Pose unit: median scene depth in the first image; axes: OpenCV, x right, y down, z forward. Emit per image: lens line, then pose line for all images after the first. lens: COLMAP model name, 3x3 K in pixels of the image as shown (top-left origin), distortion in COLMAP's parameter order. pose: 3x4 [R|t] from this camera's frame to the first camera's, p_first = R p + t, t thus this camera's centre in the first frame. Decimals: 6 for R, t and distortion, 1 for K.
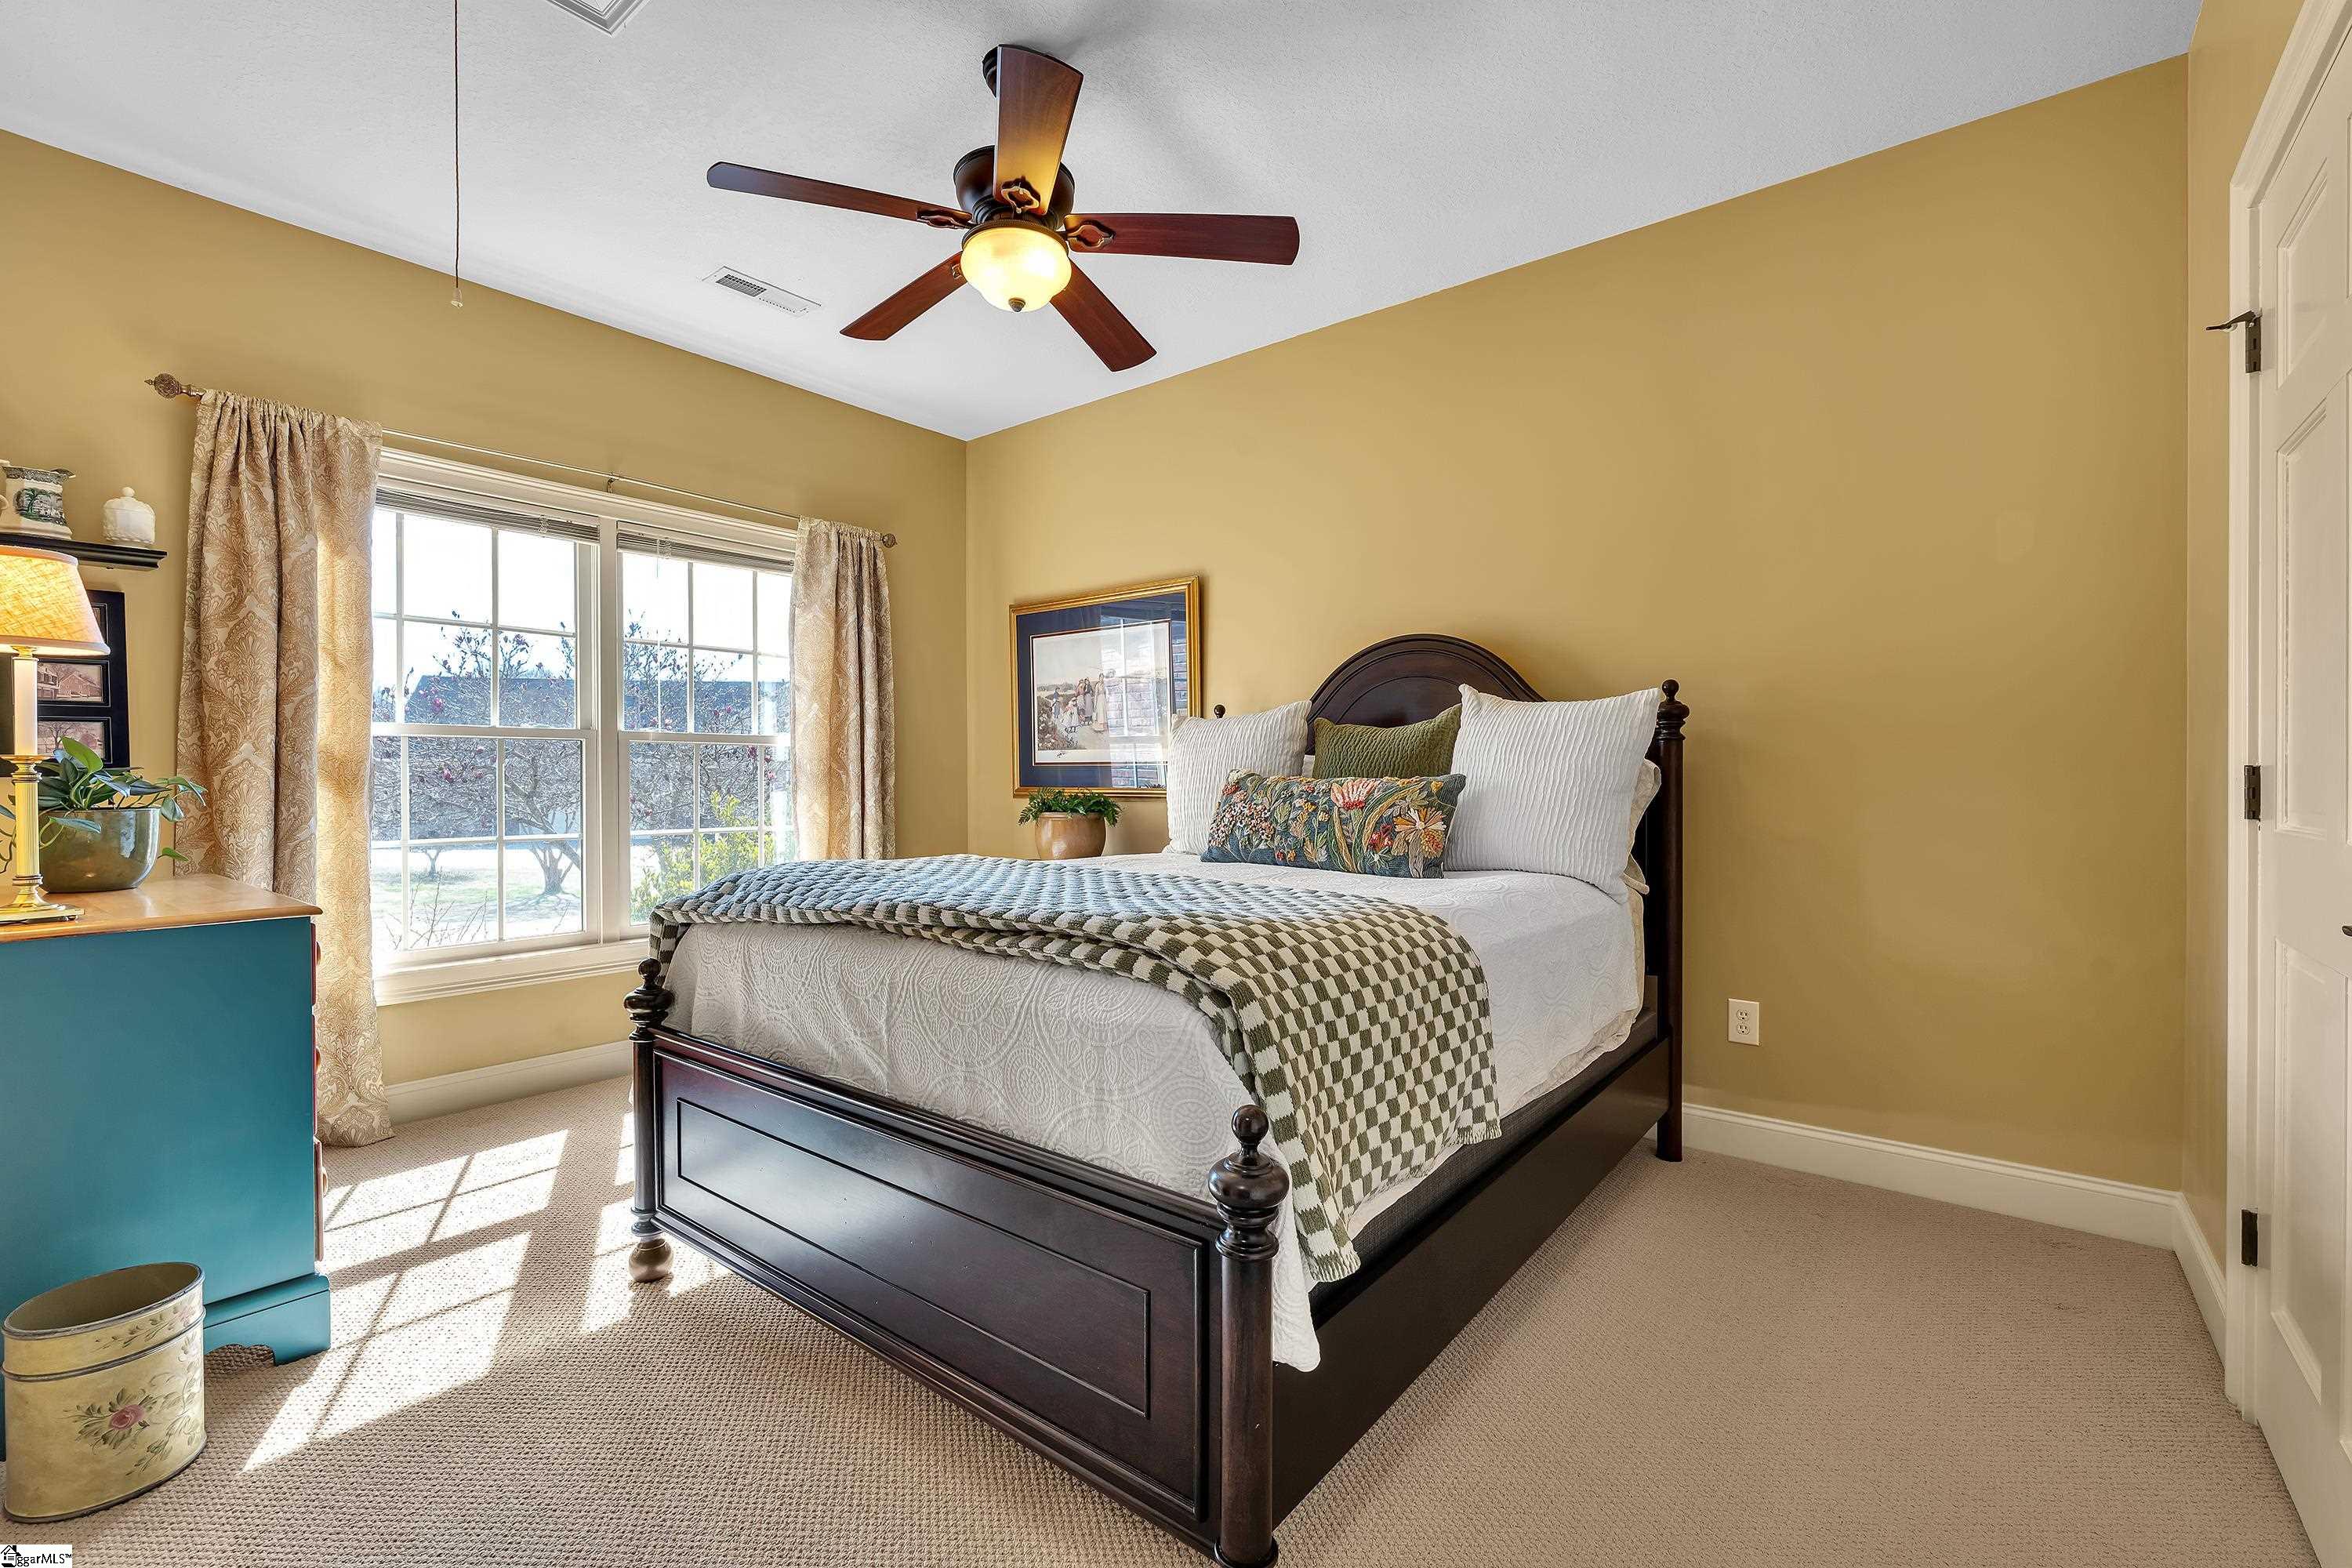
lens RADIAL K [[1022.7, 0, 1176.7], [0, 1022.7, 786.4], [0, 0, 1]] dist [-0.004266, -0.000652]
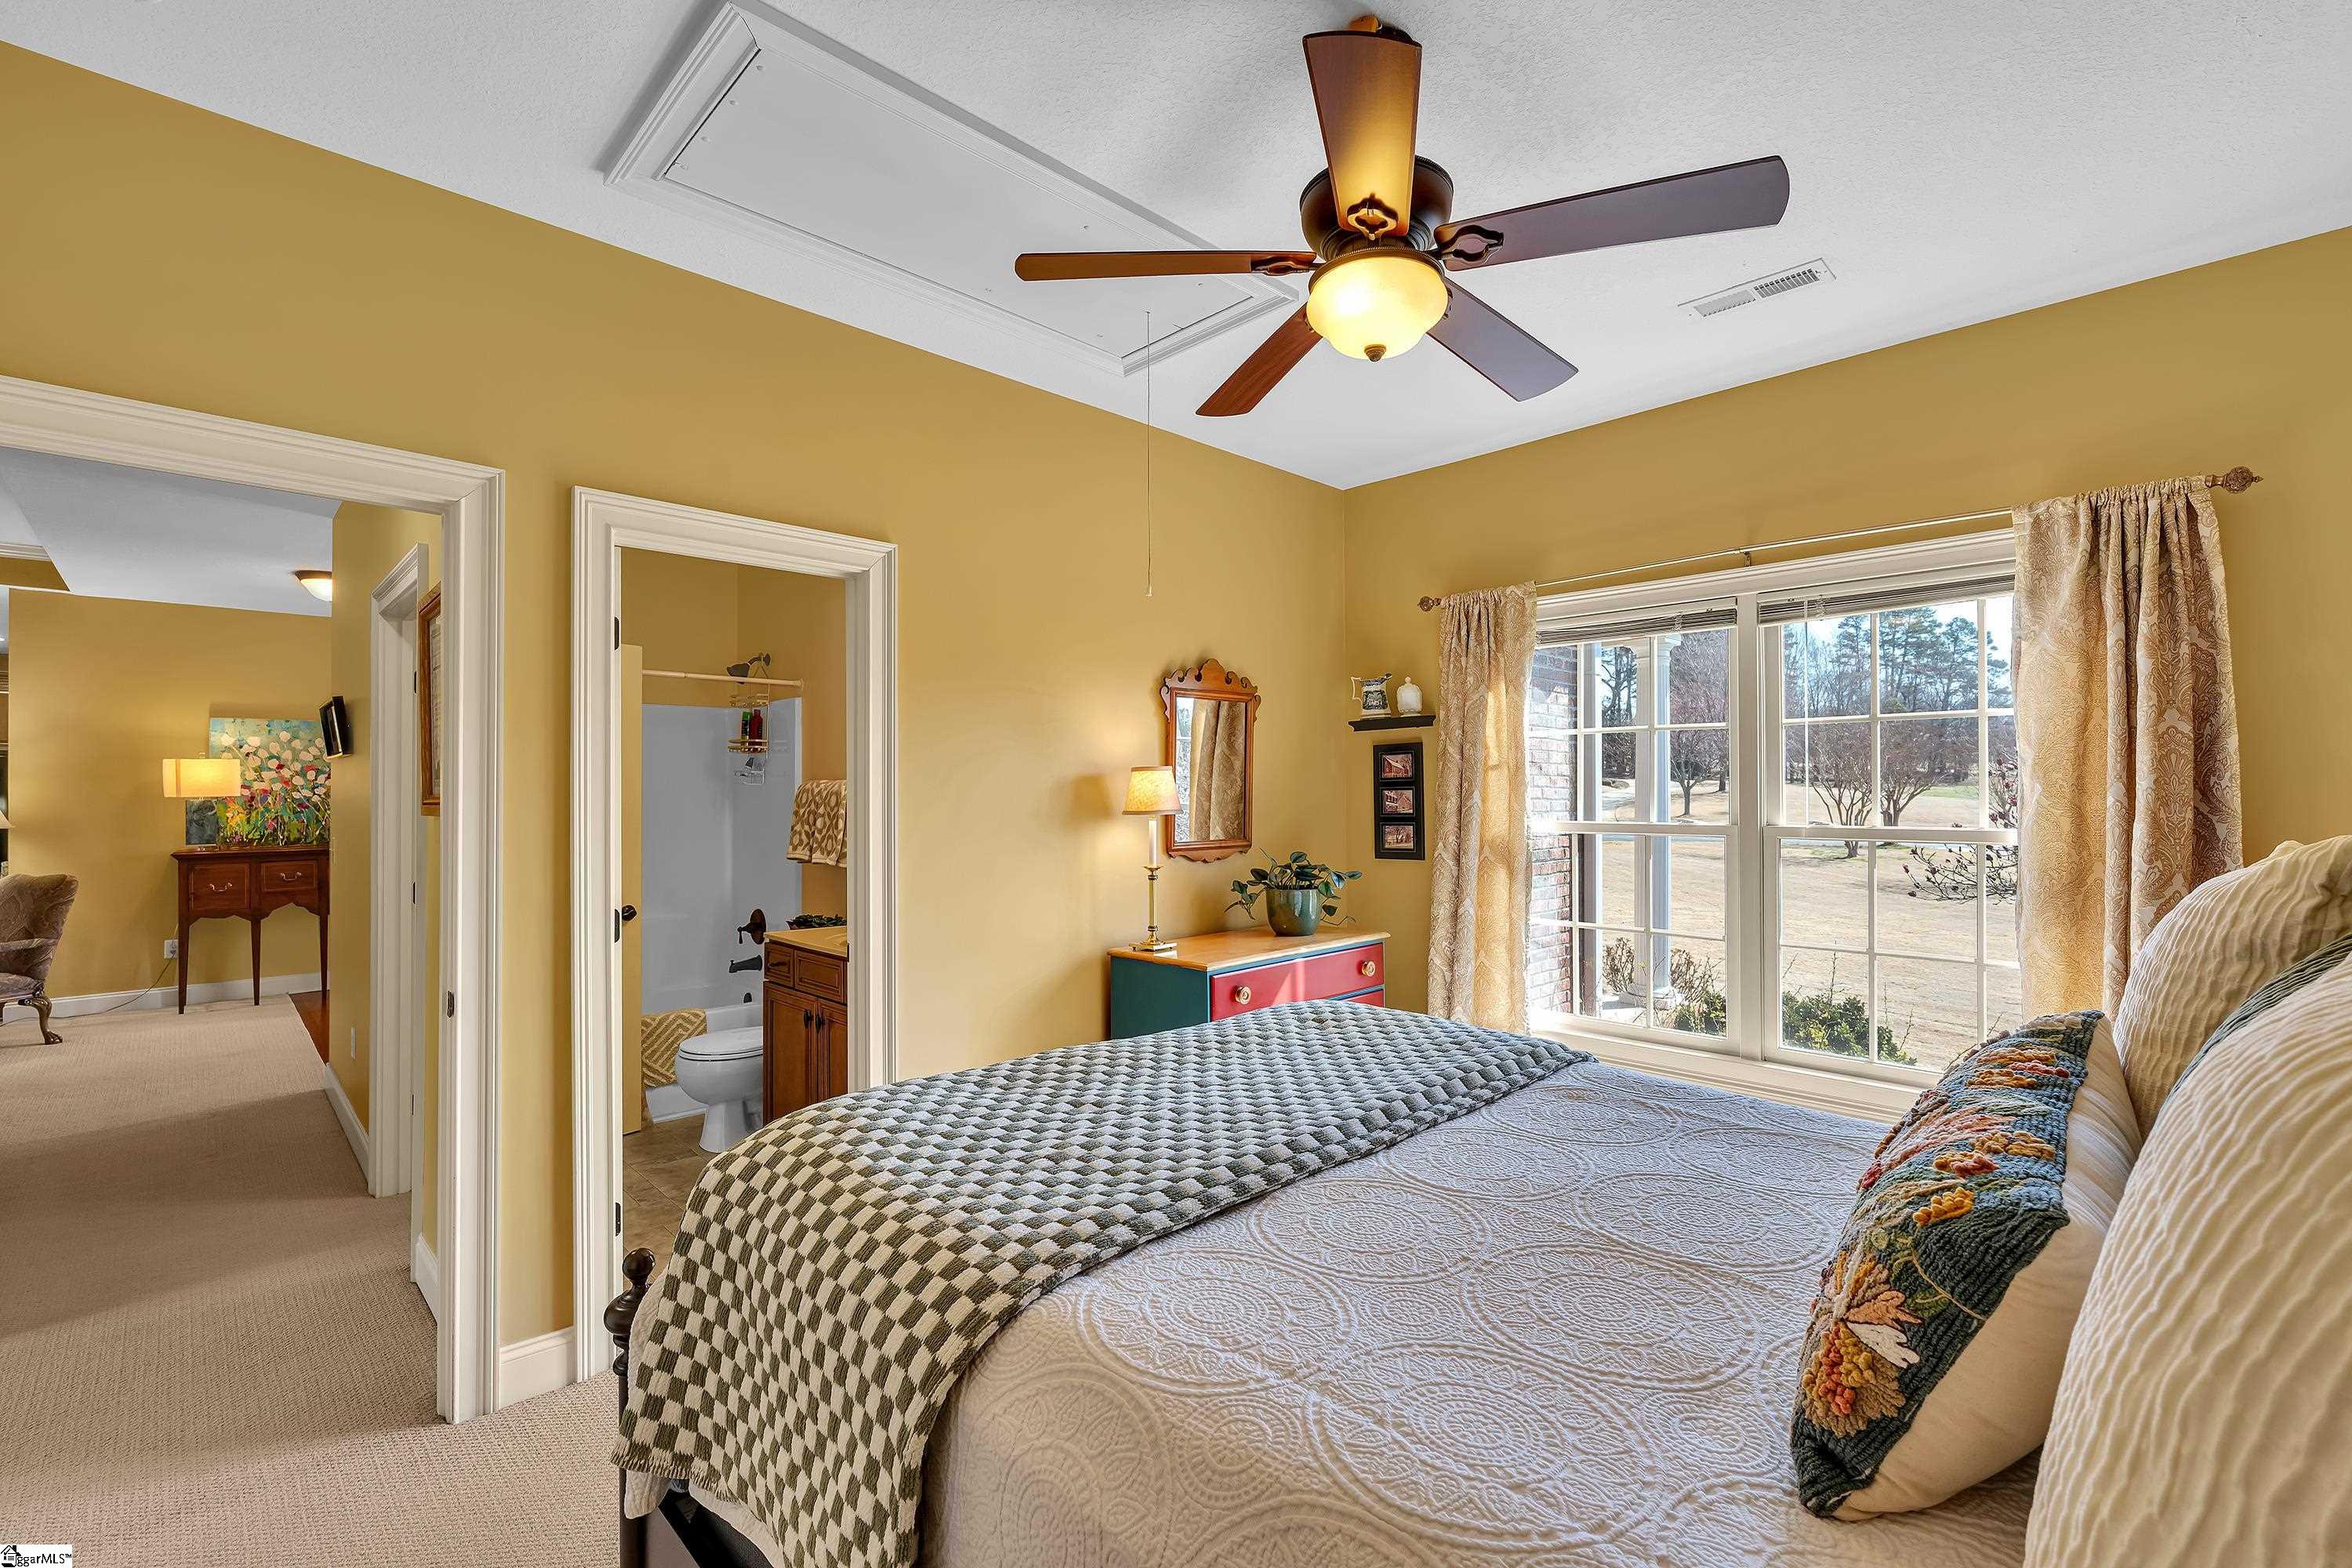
lens RADIAL K [[1022.7, 0, 1176.7], [0, 1022.7, 786.4], [0, 0, 1]] dist [-0.004266, -0.000652]
pose [[-0.108706, -0.005063, -0.994061, 0.397918], [0.003106, 0.999980, -0.005433, -0.089383], [0.994069, -0.003678, -0.108688, 0.597526]]
